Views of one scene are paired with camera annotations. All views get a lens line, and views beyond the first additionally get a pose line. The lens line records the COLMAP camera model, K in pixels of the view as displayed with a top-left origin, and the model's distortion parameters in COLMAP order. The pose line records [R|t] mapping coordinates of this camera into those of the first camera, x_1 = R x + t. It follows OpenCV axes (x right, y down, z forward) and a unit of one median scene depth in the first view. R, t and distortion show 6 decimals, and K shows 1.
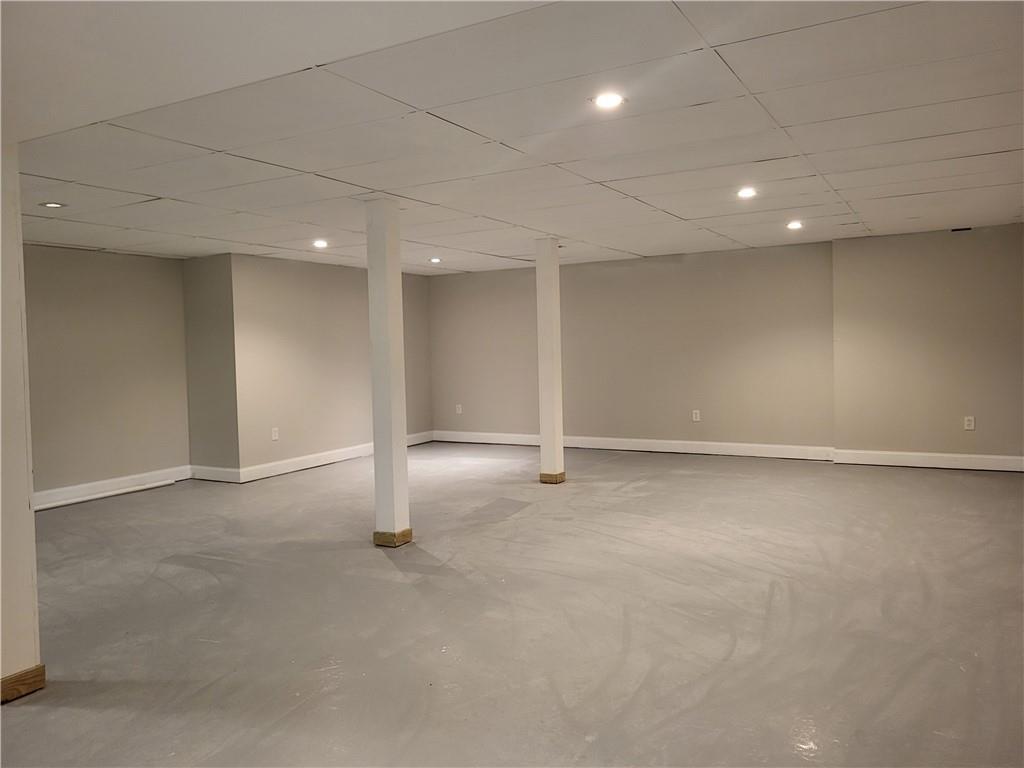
lens RADIAL K [[779.7, 0, 512.0], [0, 779.7, 384.0], [0, 0, 1]] dist [0.032326, -0.004155]
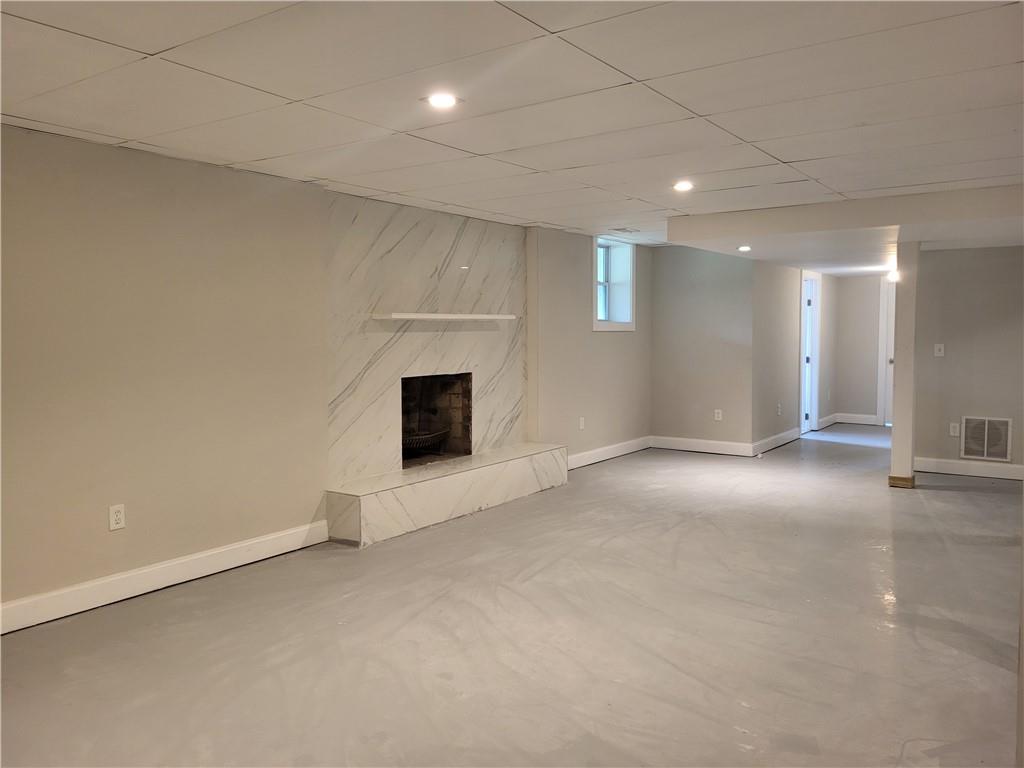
lens RADIAL K [[779.7, 0, 512.0], [0, 779.7, 384.0], [0, 0, 1]] dist [0.032326, -0.004155]
pose [[-0.994750, 0.024916, 0.099257, 0.242740], [0.036648, 0.992315, 0.118187, -0.121393], [-0.095549, 0.121204, -0.988018, 1.975368]]
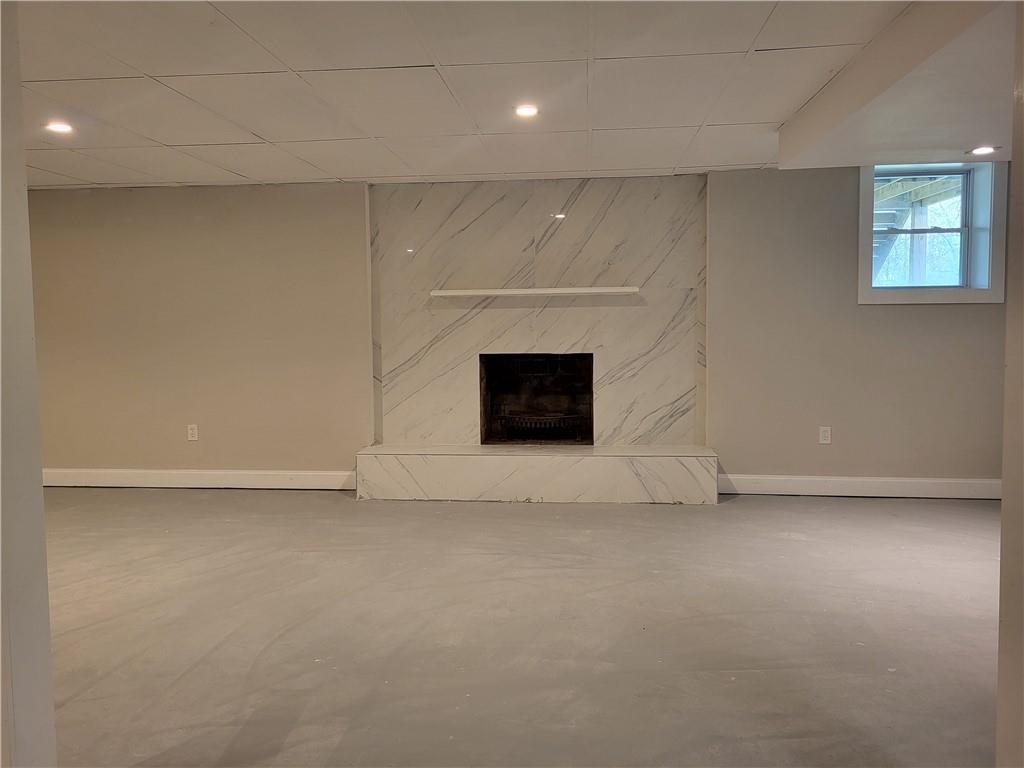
lens RADIAL K [[784.6, 0, 514.8], [0, 784.6, 375.6], [0, 0, 1]] dist [0.031582, -0.002067]
pose [[-0.408267, -0.039163, 0.912022, -0.729534], [0.068492, 0.994949, 0.073384, -0.036607], [-0.910290, 0.092426, -0.403522, 1.143024]]
